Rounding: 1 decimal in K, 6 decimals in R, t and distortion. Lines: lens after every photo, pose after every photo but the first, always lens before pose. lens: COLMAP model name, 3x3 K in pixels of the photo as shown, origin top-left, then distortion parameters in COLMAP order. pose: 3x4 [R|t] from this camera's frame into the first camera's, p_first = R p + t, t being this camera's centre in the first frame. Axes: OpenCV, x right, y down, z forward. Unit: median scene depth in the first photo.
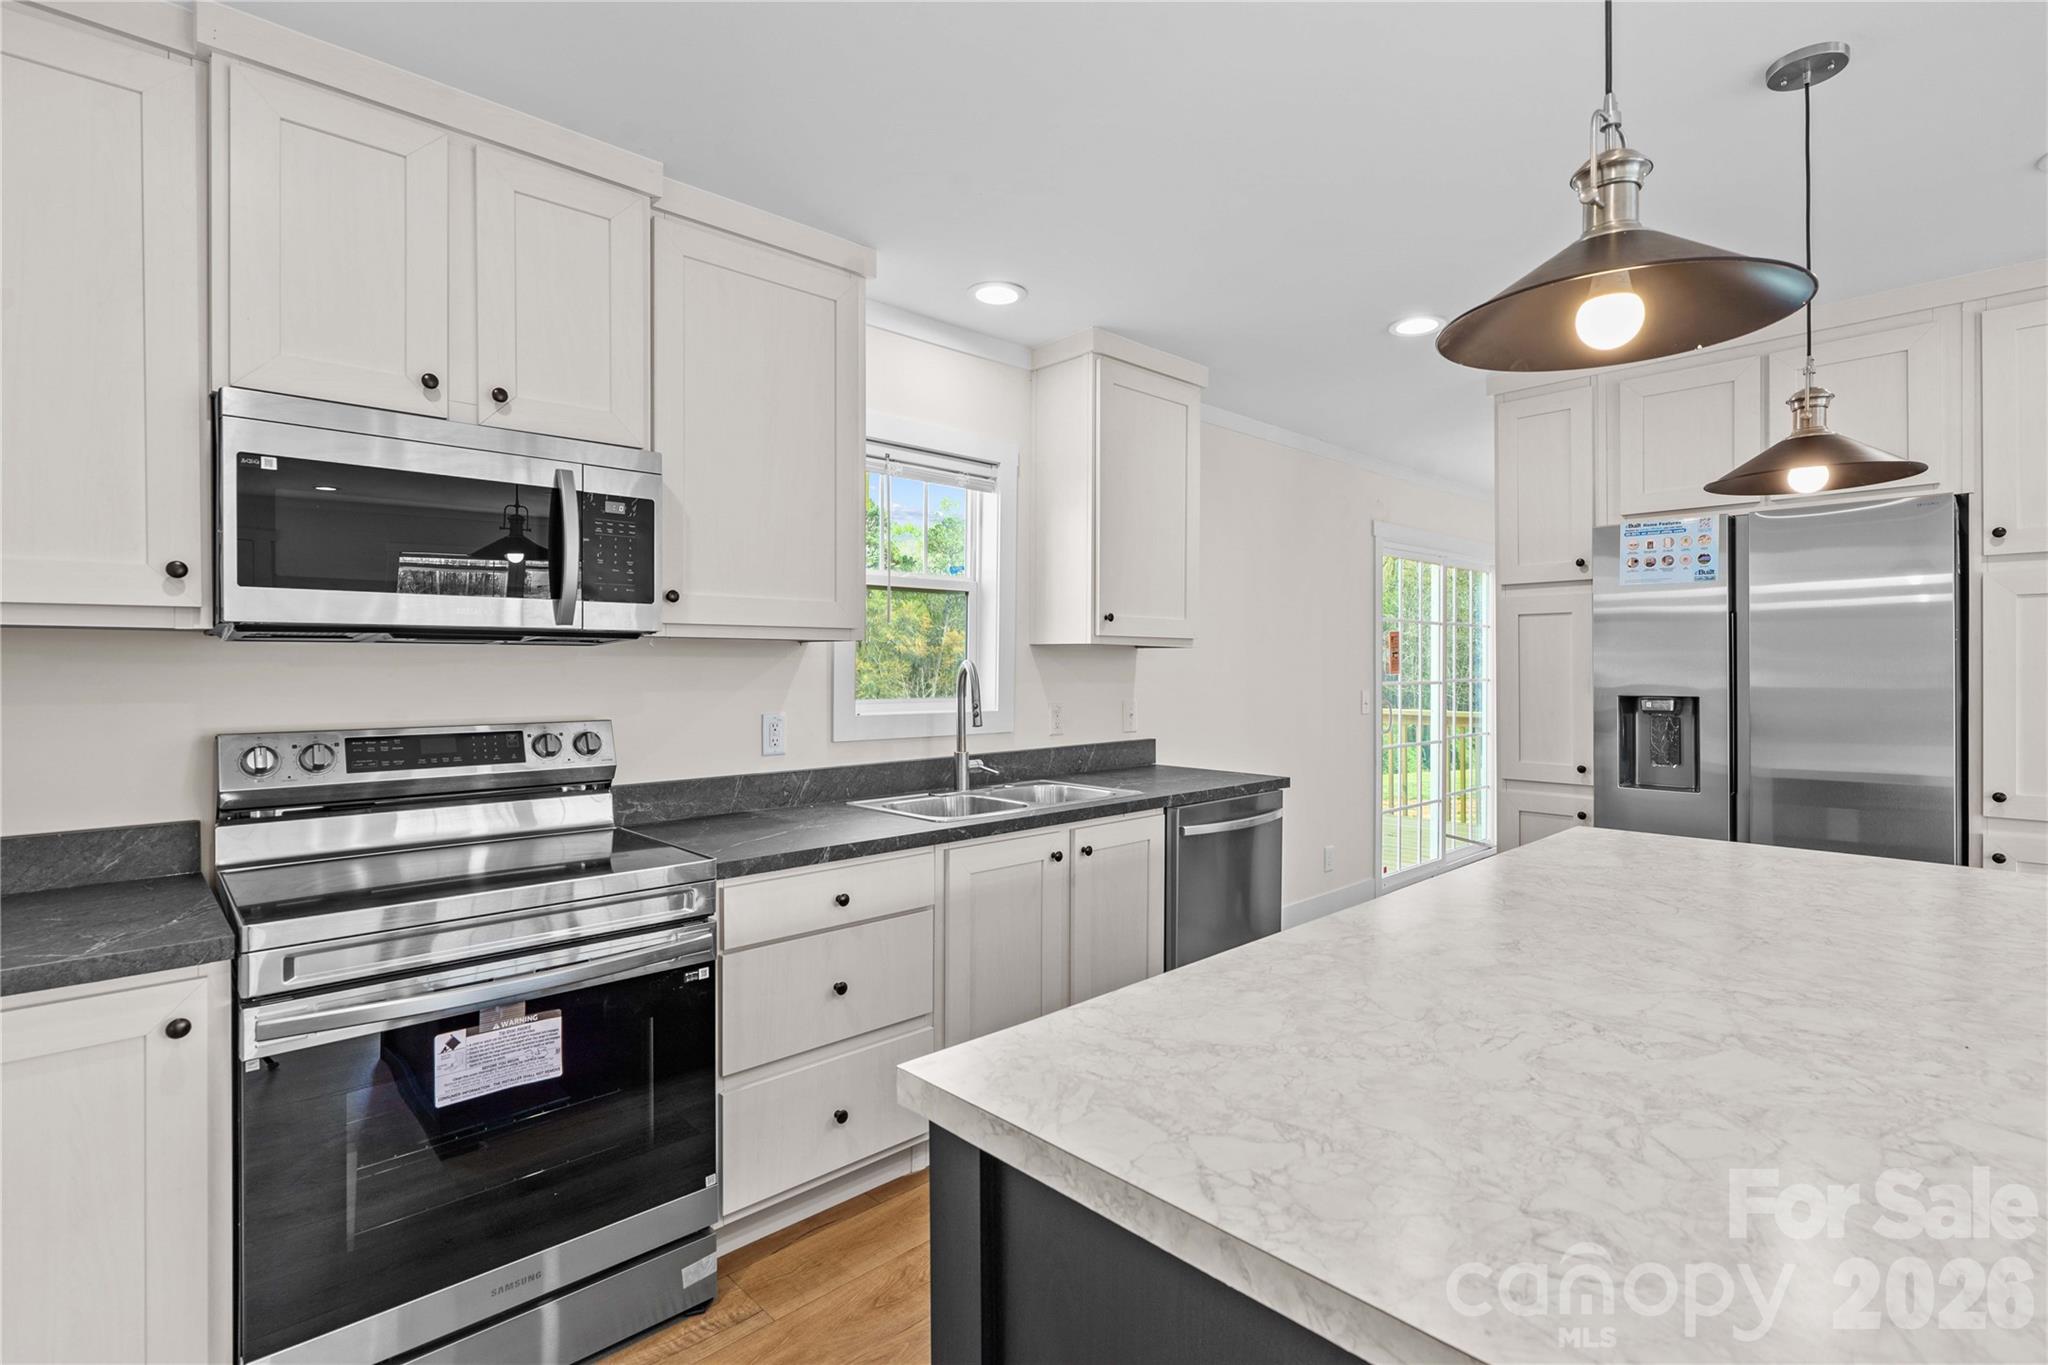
lens RADIAL K [[983.5, 0, 1024.0], [0, 983.5, 682.5], [0, 0, 1]] dist [-0.001527, -0.000264]
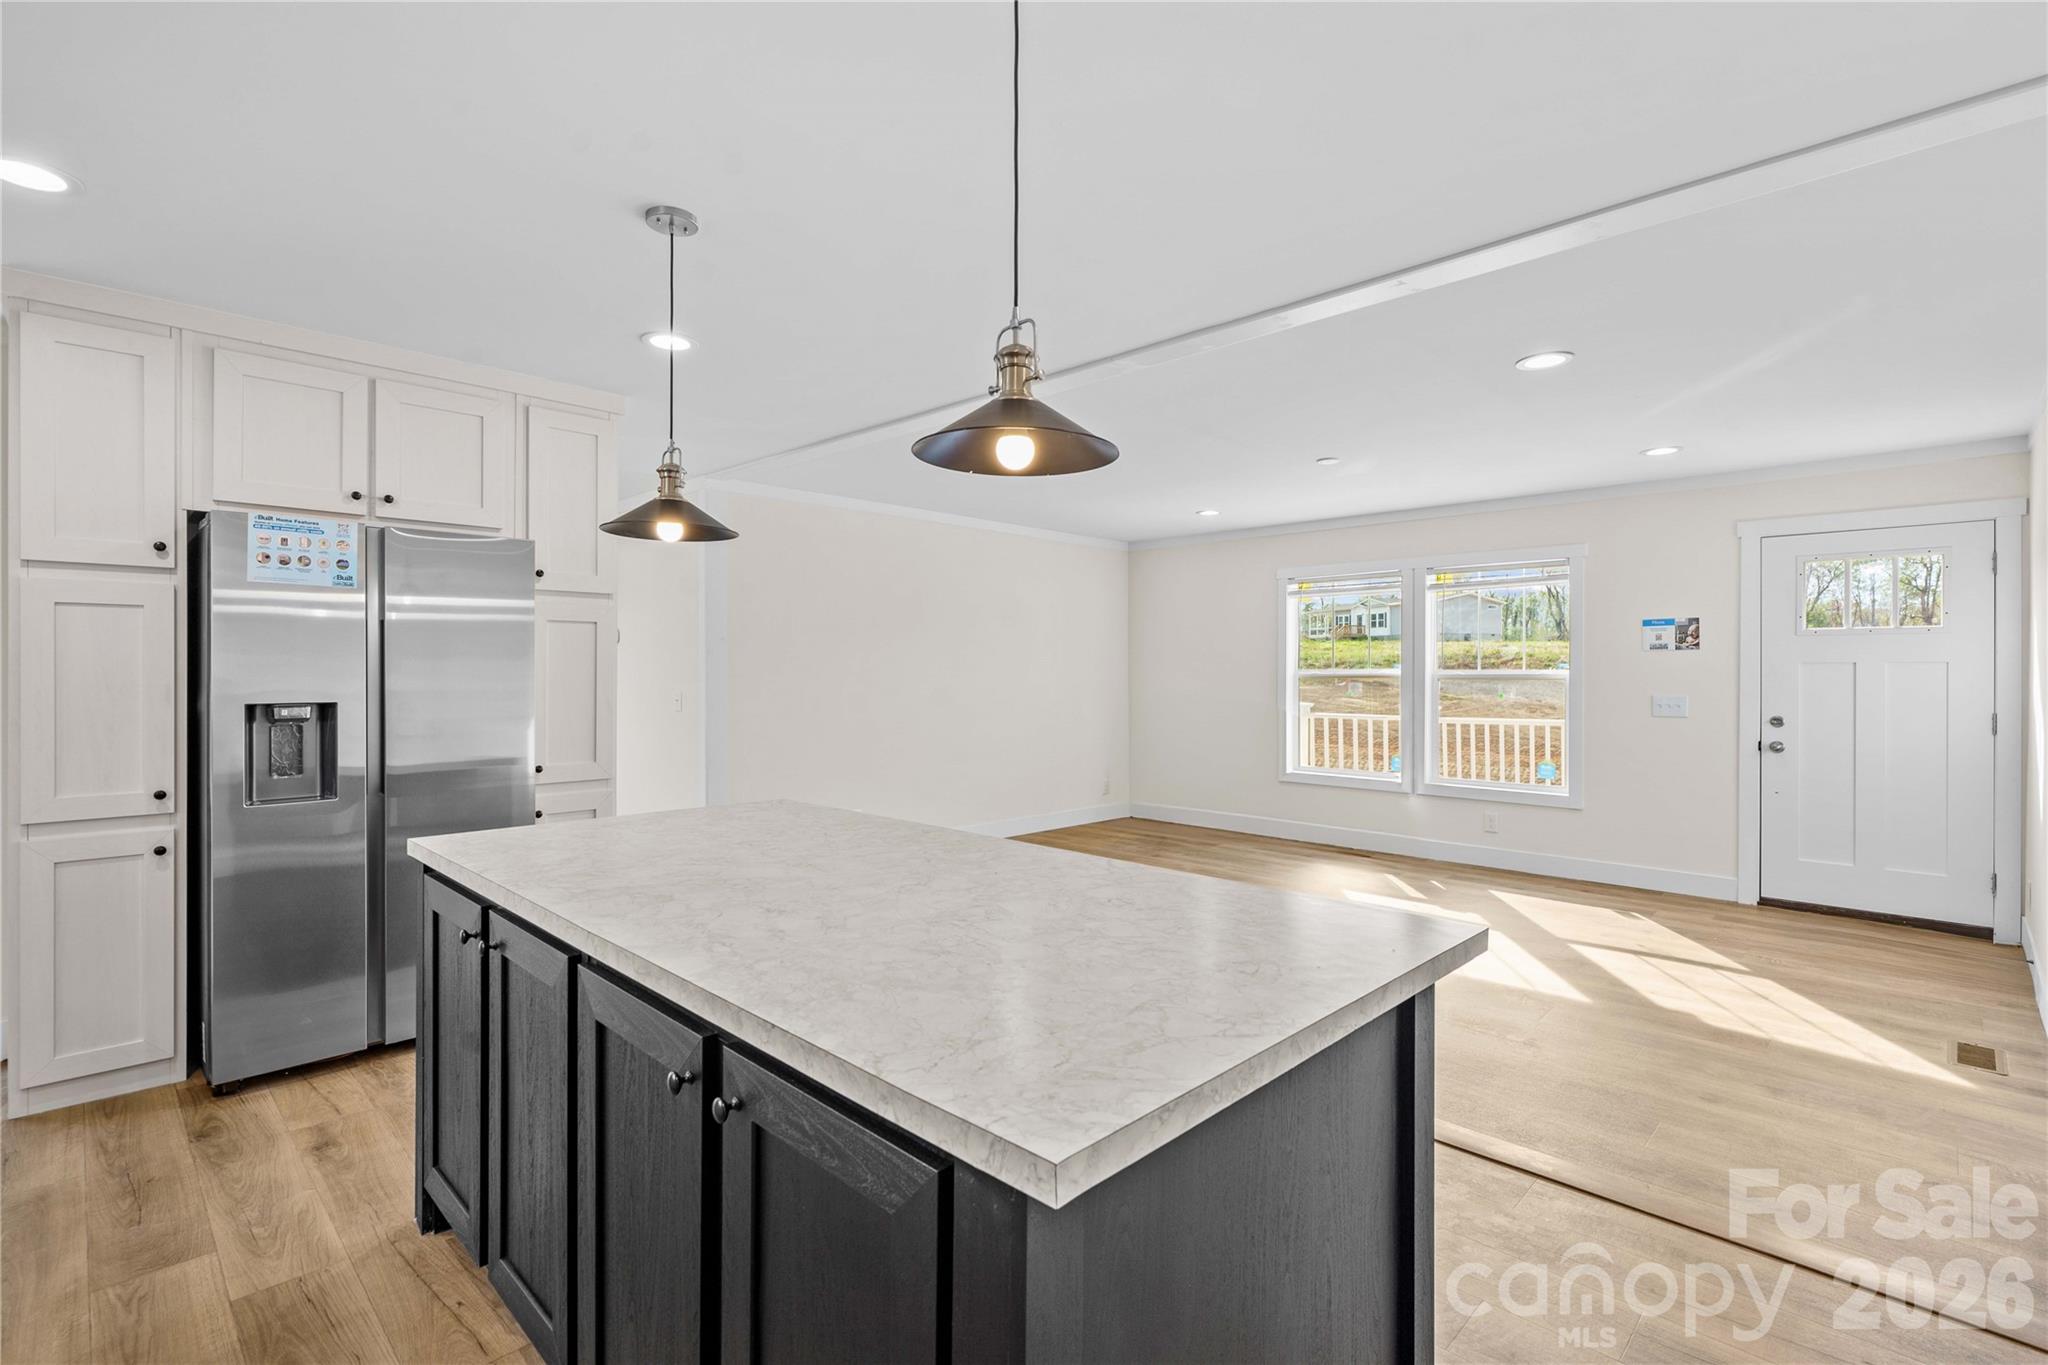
lens RADIAL K [[979.6, 0, 985.5], [0, 979.6, 671.7], [0, 0, 1]] dist [0.001410, -0.000172]
pose [[-0.041451, 0.000774, 0.999140, -0.557226], [0.013399, 0.999910, -0.000219, -0.012129], [-0.999051, 0.013378, -0.041457, 0.642440]]
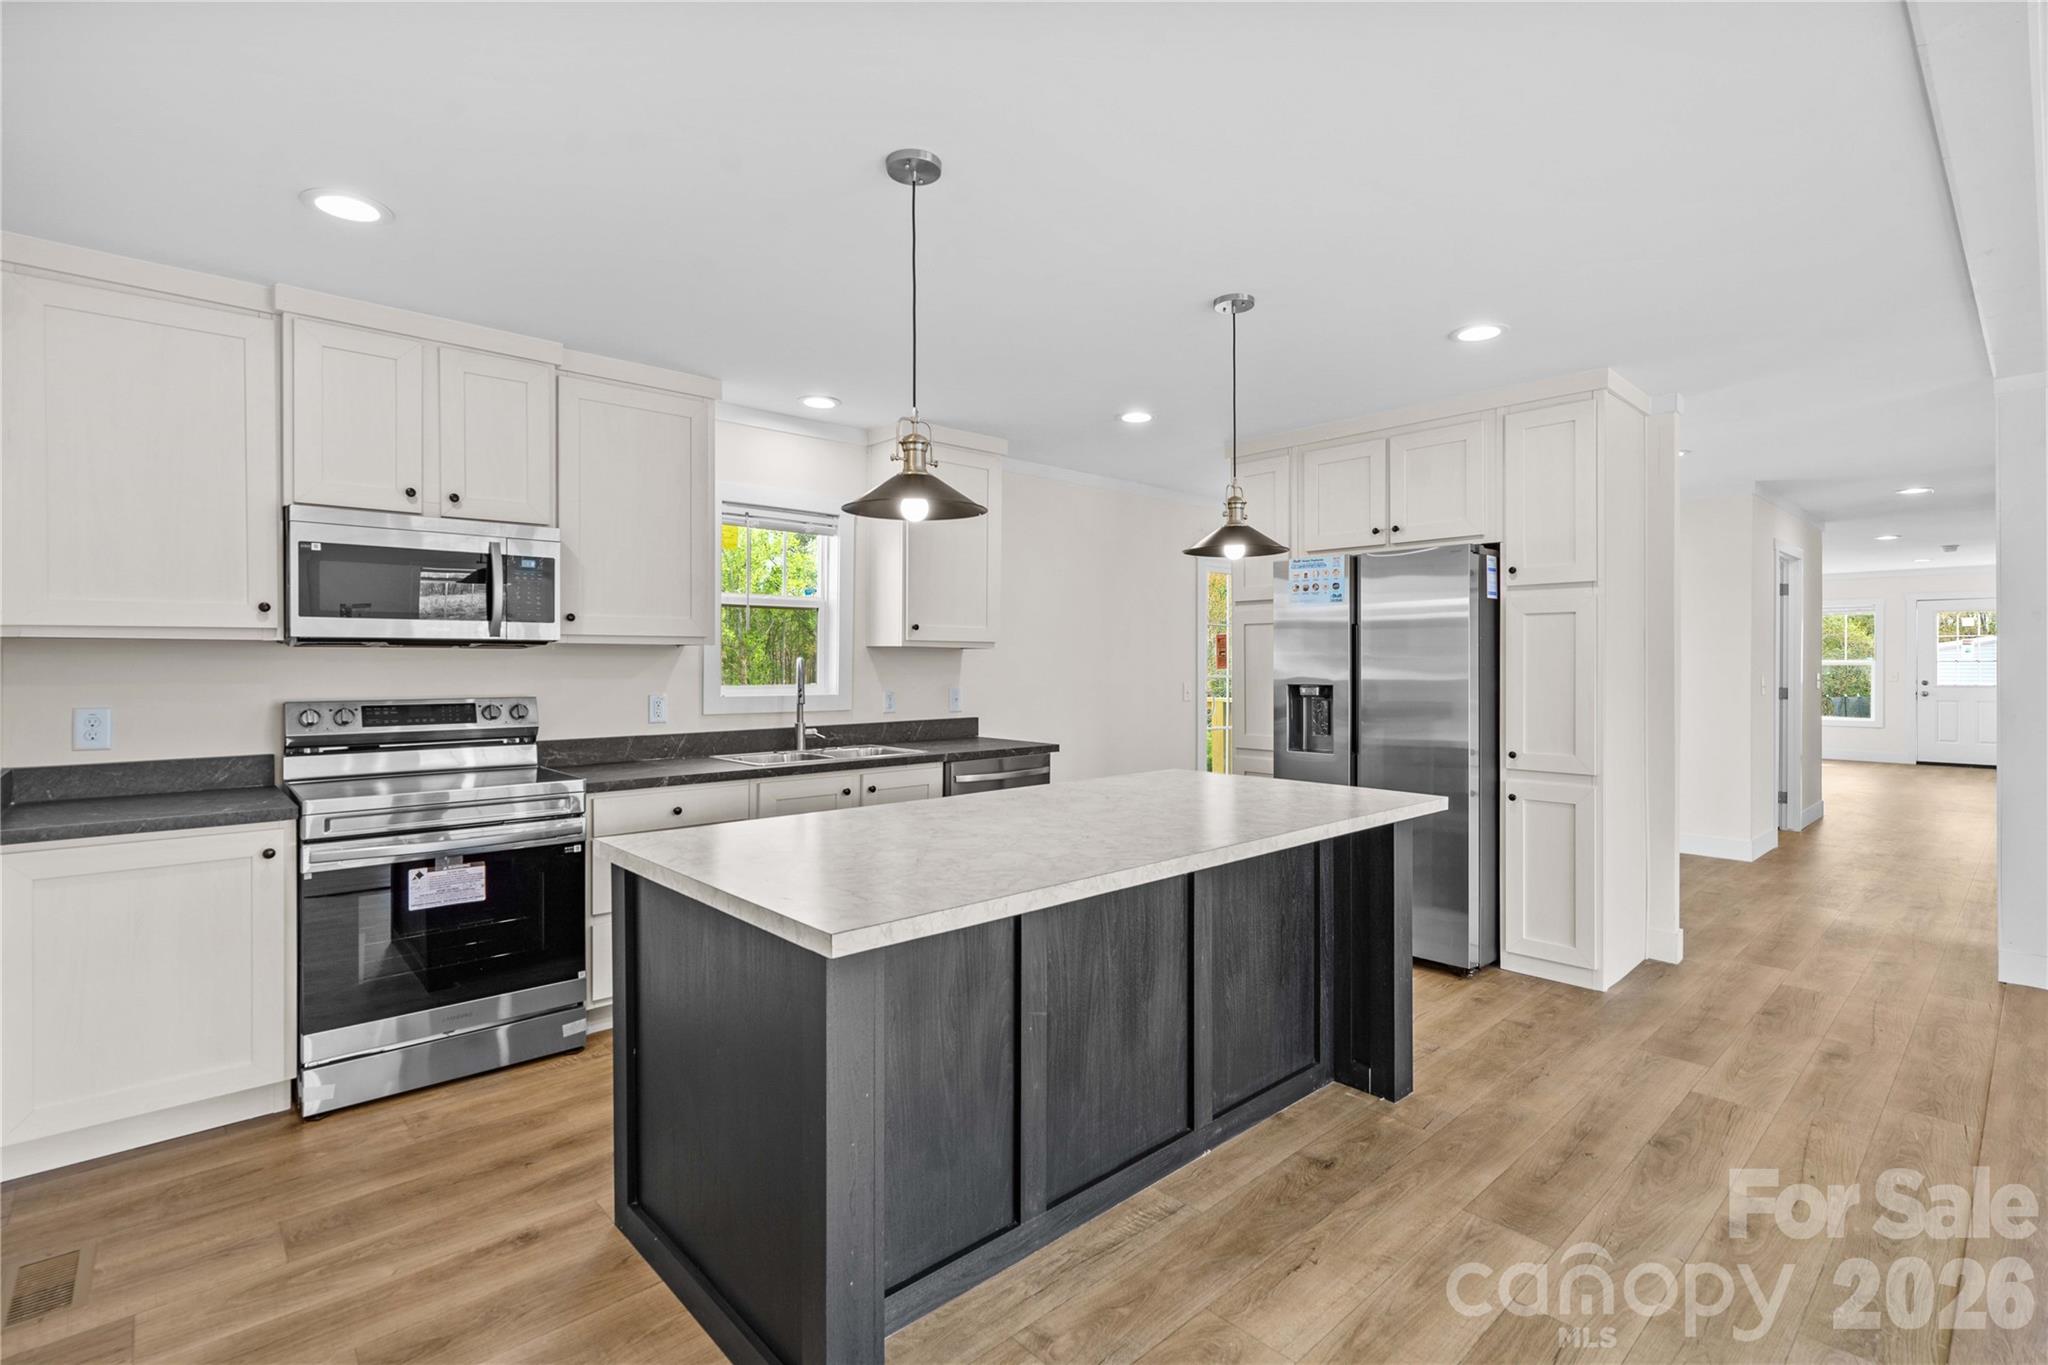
lens RADIAL K [[937.6, 0, 1017.9], [0, 937.6, 679.3], [0, 0, 1]] dist [-0.001414, -0.000028]
pose [[0.999977, 0.001601, -0.006574, 0.414436], [-0.001591, 0.999998, 0.001518, 0.008408], [0.006577, -0.001507, 0.999977, -0.555468]]
